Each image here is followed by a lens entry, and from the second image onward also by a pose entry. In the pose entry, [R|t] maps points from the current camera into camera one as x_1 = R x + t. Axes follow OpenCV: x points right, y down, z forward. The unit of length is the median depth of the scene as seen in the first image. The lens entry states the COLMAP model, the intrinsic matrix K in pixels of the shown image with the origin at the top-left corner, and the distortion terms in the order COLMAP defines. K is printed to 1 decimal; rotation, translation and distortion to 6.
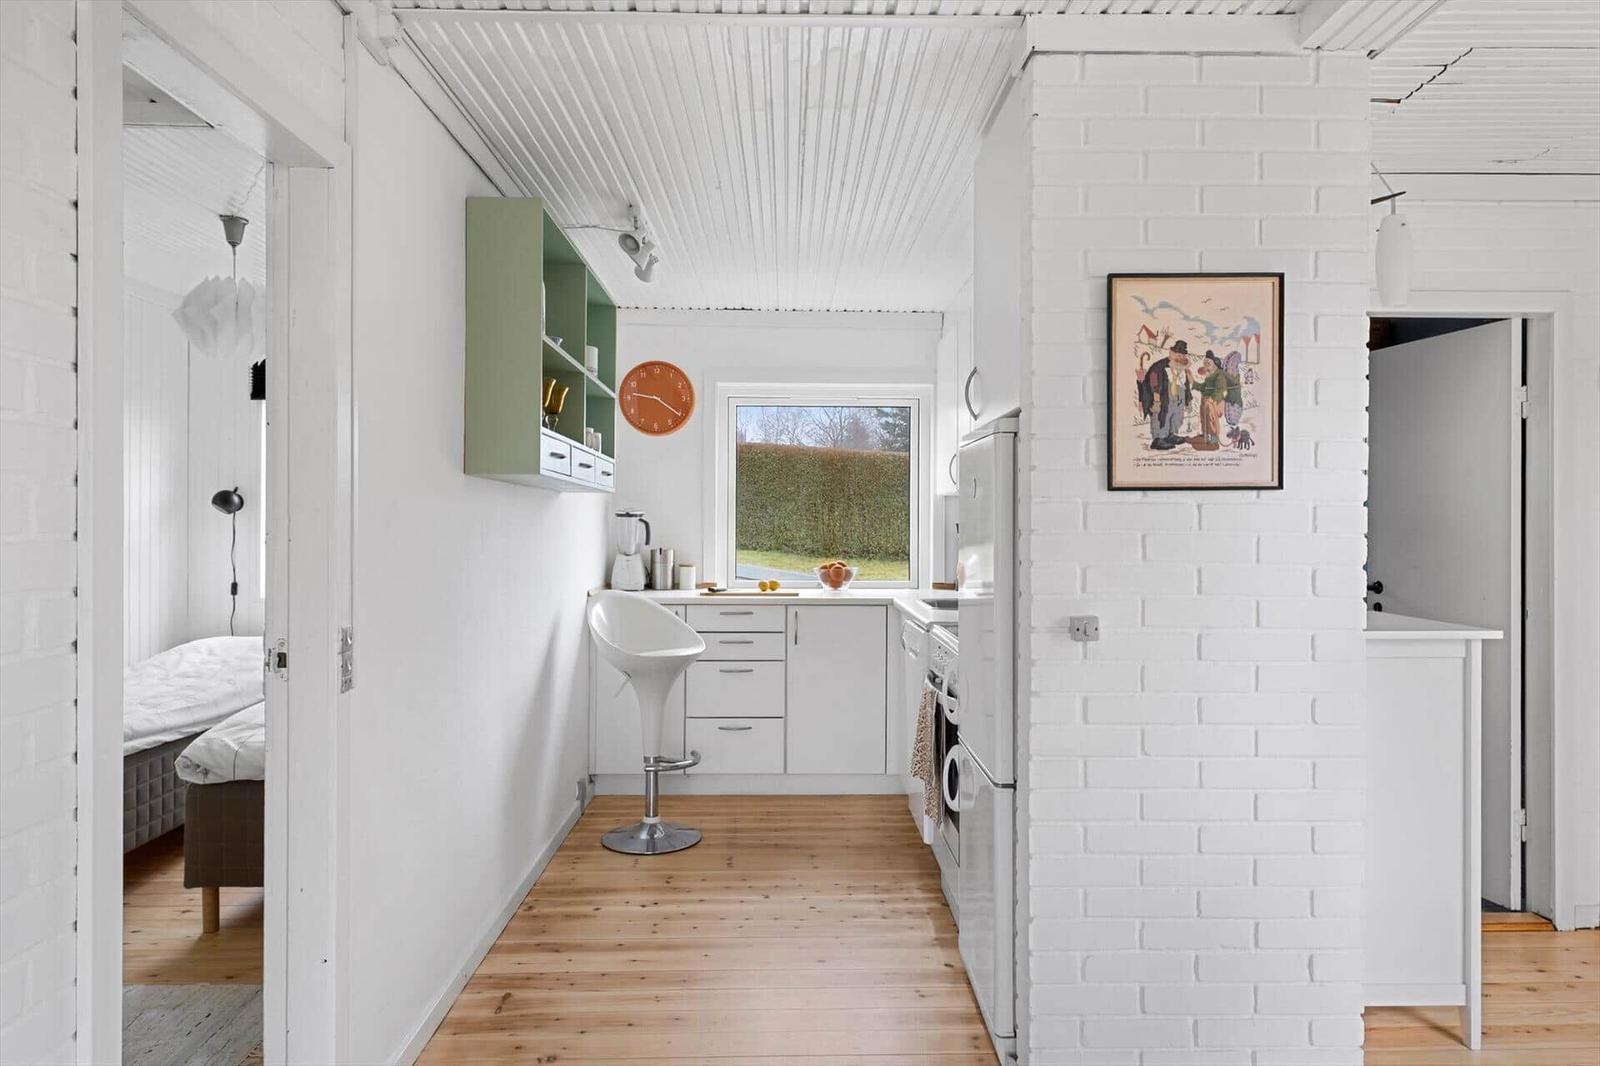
lens RADIAL K [[1023.4, 0, 804.7], [0, 1023.4, 524.5], [0, 0, 1]] dist [0.000125, -0.000287]
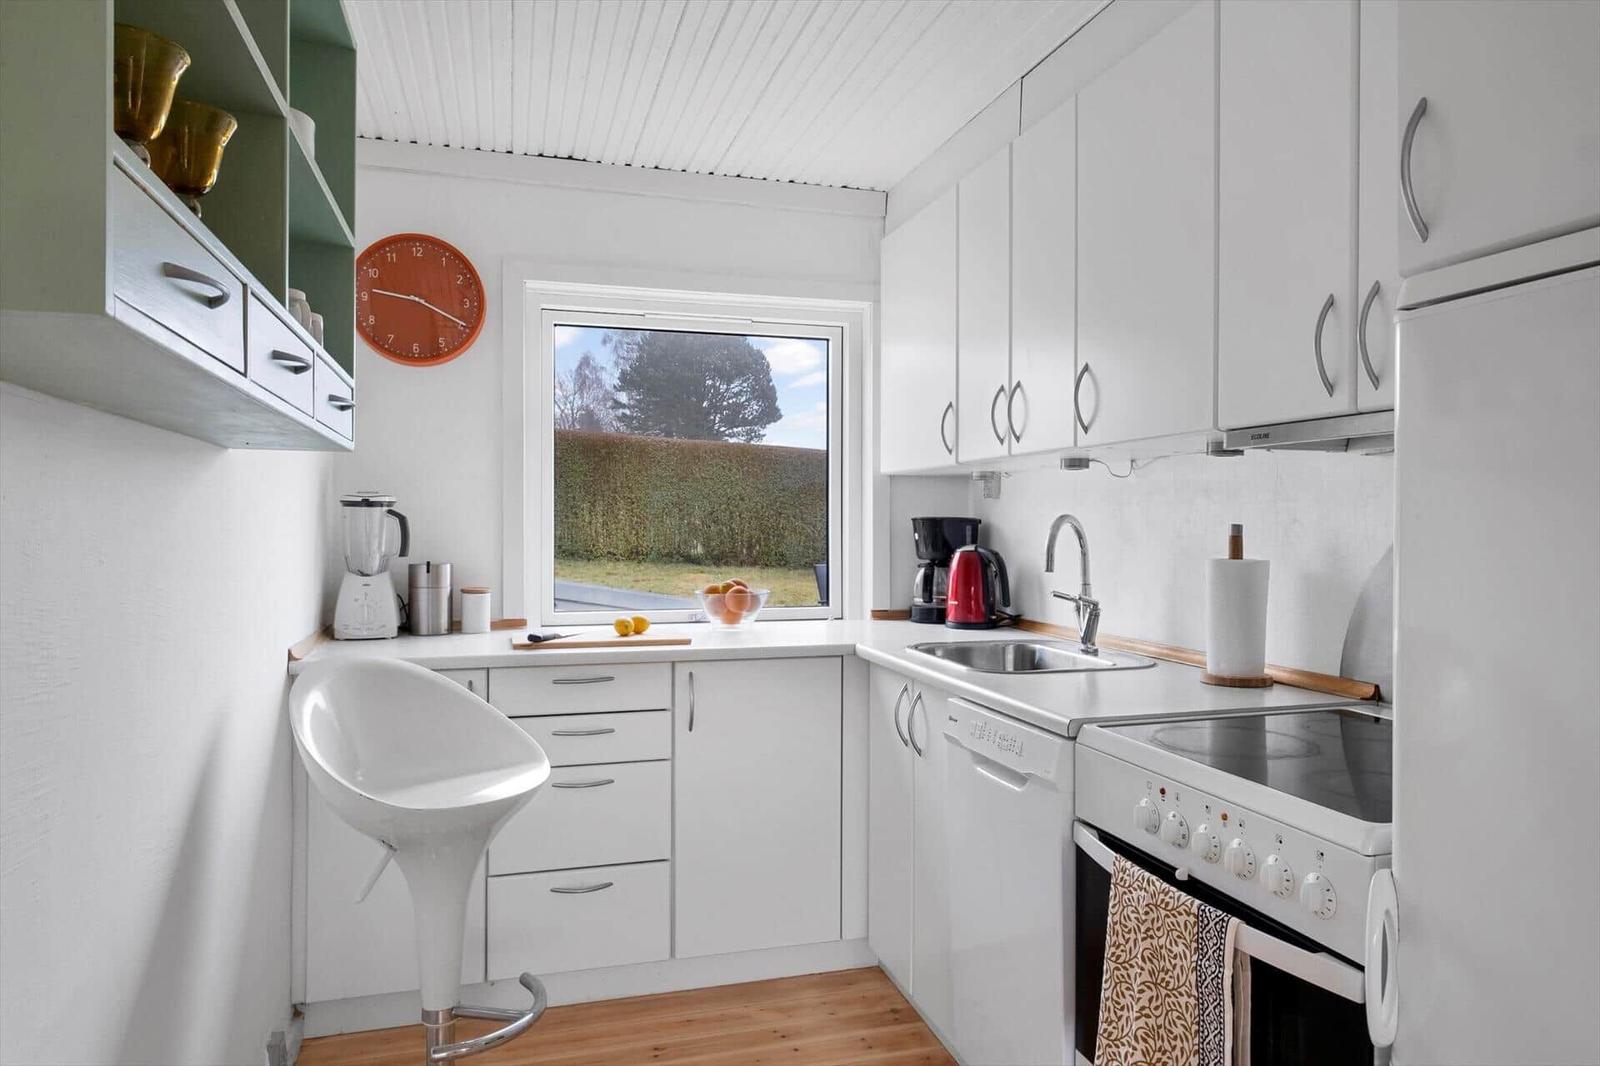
lens RADIAL K [[1023.4, 0, 804.7], [0, 1023.4, 524.5], [0, 0, 1]] dist [0.000125, -0.000287]
pose [[0.964766, -0.002813, 0.263095, -0.130568], [0.002119, 0.999993, 0.002923, 0.001992], [-0.263102, -0.002262, 0.964765, 0.587573]]
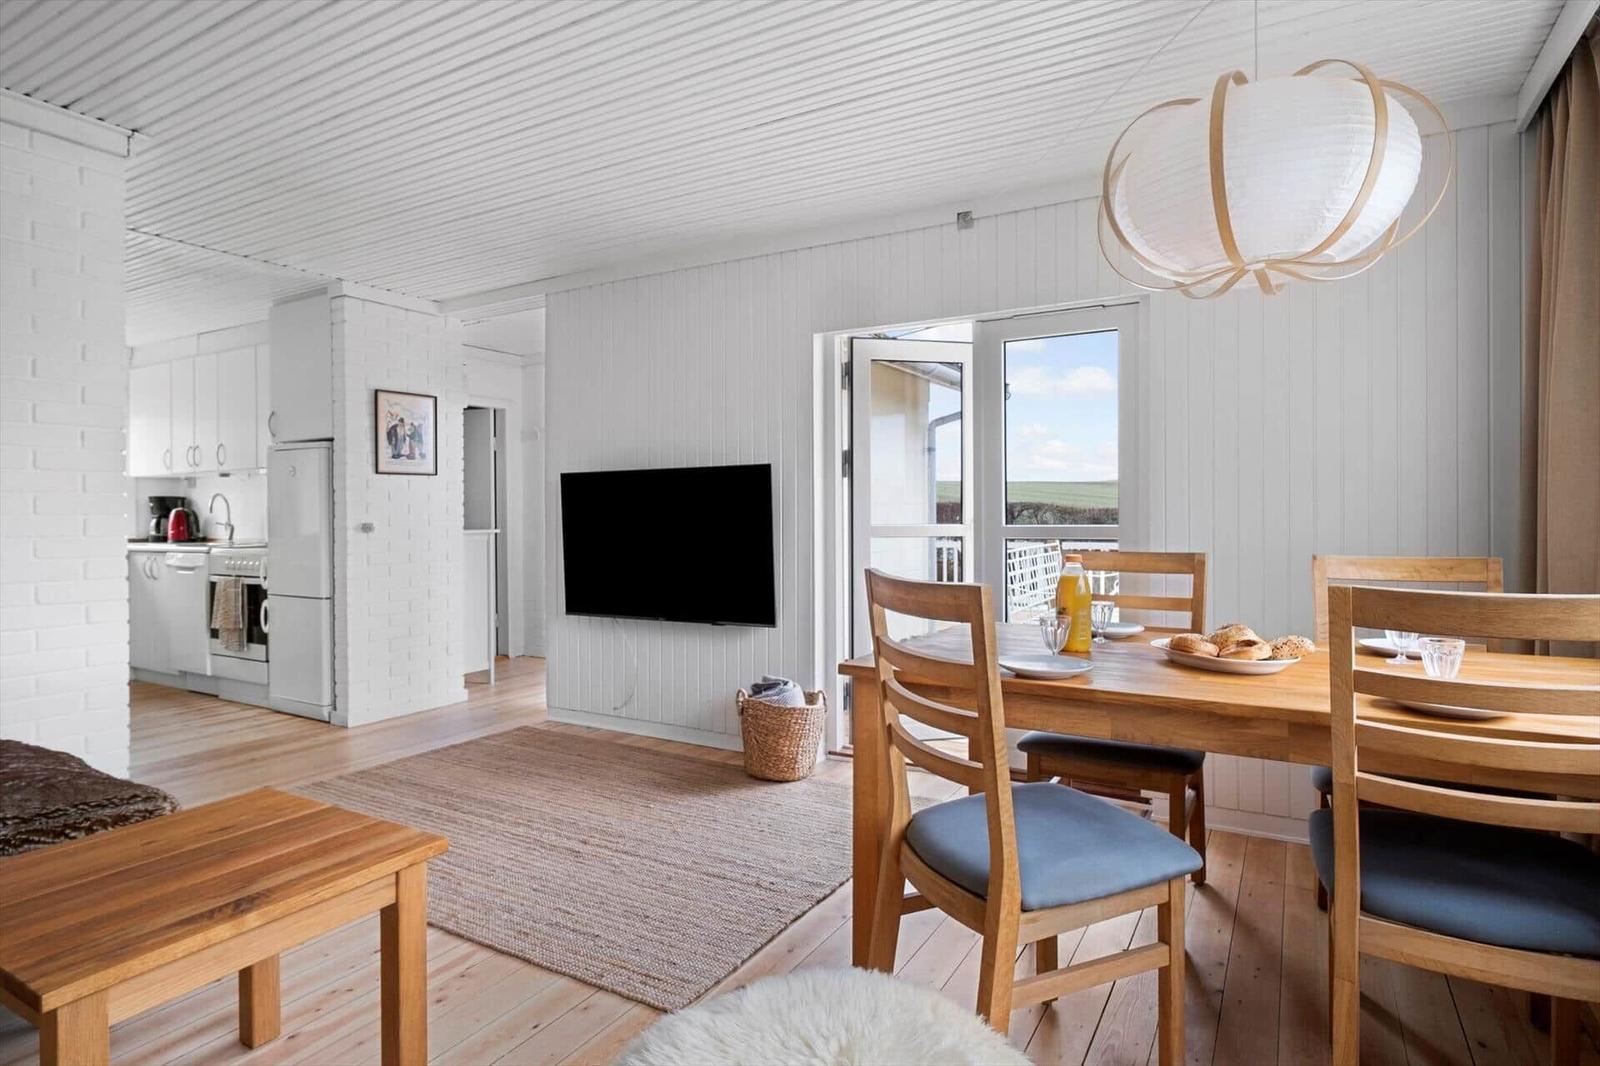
lens RADIAL K [[863.0, 0, 833.5], [0, 863.0, 522.1], [0, 0, 1]] dist [-0.001838, -0.000783]
pose [[0.496393, -0.013148, 0.867998, -0.646079], [0.009945, 0.999906, 0.009458, 0.050434], [-0.868041, 0.003937, 0.496477, -0.679702]]
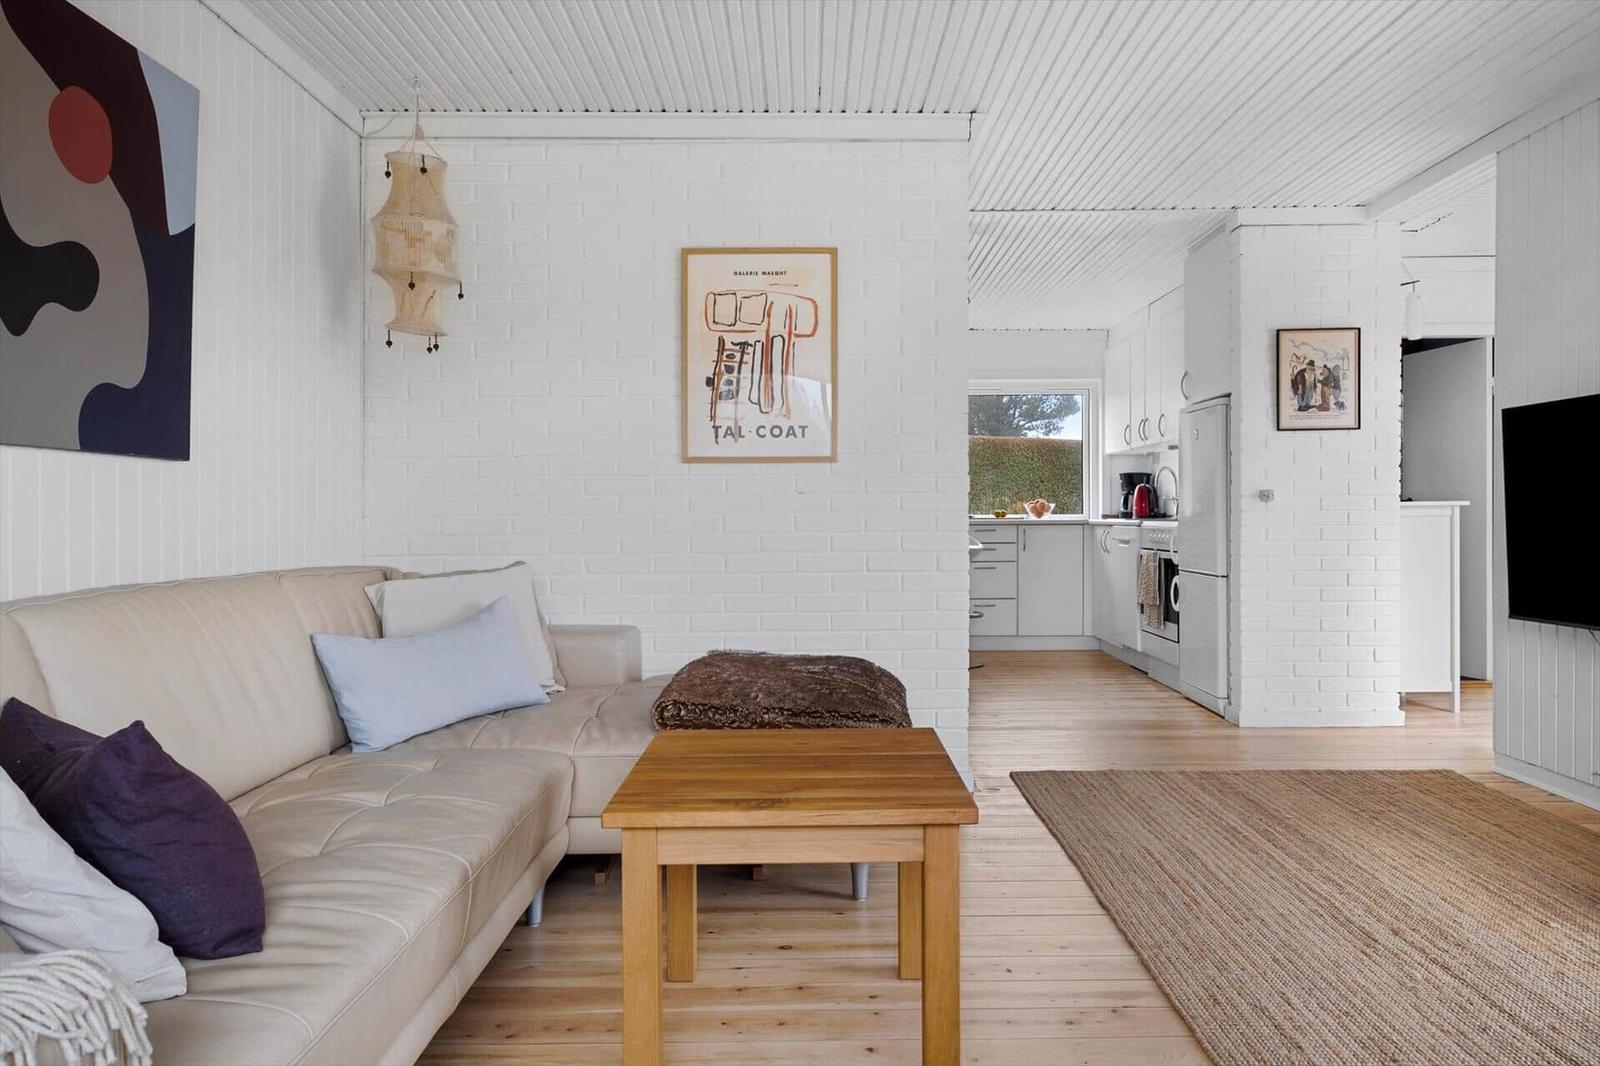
lens RADIAL K [[1023.4, 0, 804.7], [0, 1023.4, 524.5], [0, 0, 1]] dist [0.000125, -0.000287]
pose [[0.999711, -0.009943, -0.021890, -0.412549], [0.010087, 0.999928, 0.006477, 0.088682], [0.021824, -0.006696, 0.999739, -0.740045]]
